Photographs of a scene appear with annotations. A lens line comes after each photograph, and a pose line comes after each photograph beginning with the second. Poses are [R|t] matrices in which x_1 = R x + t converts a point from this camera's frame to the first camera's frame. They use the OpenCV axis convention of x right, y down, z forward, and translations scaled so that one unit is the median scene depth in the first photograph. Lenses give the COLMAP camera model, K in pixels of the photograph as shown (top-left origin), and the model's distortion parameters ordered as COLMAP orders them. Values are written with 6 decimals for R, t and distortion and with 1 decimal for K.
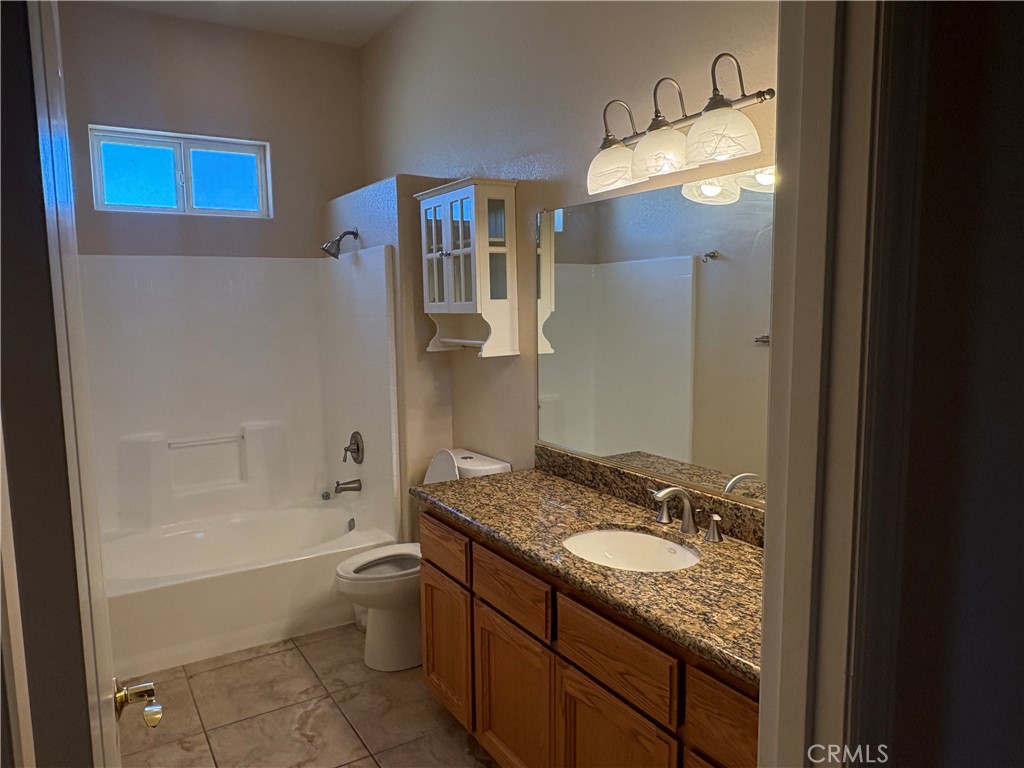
lens RADIAL K [[723.8, 0, 503.1], [0, 723.8, 389.0], [0, 0, 1]] dist [-0.007385, 0.019679]
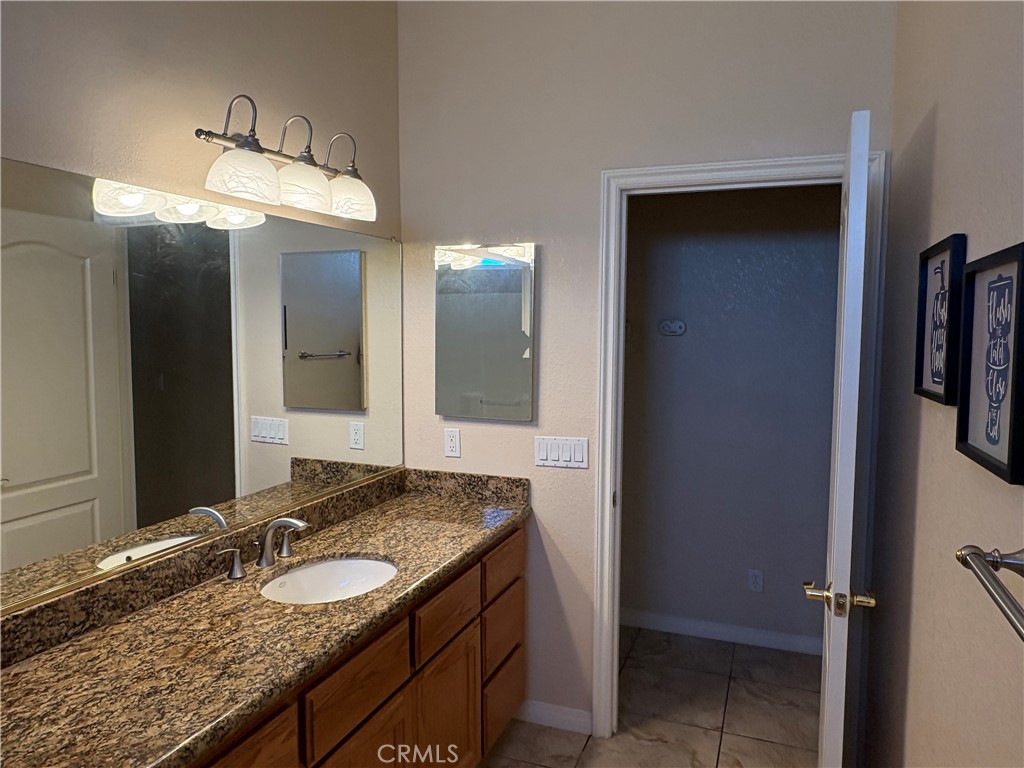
lens RADIAL K [[723.8, 0, 503.1], [0, 723.8, 389.0], [0, 0, 1]] dist [-0.007385, 0.019679]
pose [[-0.613101, -0.059237, 0.787781, -0.463762], [0.099041, 0.983554, 0.151038, -0.102073], [-0.783772, 0.170624, -0.597151, 0.857005]]
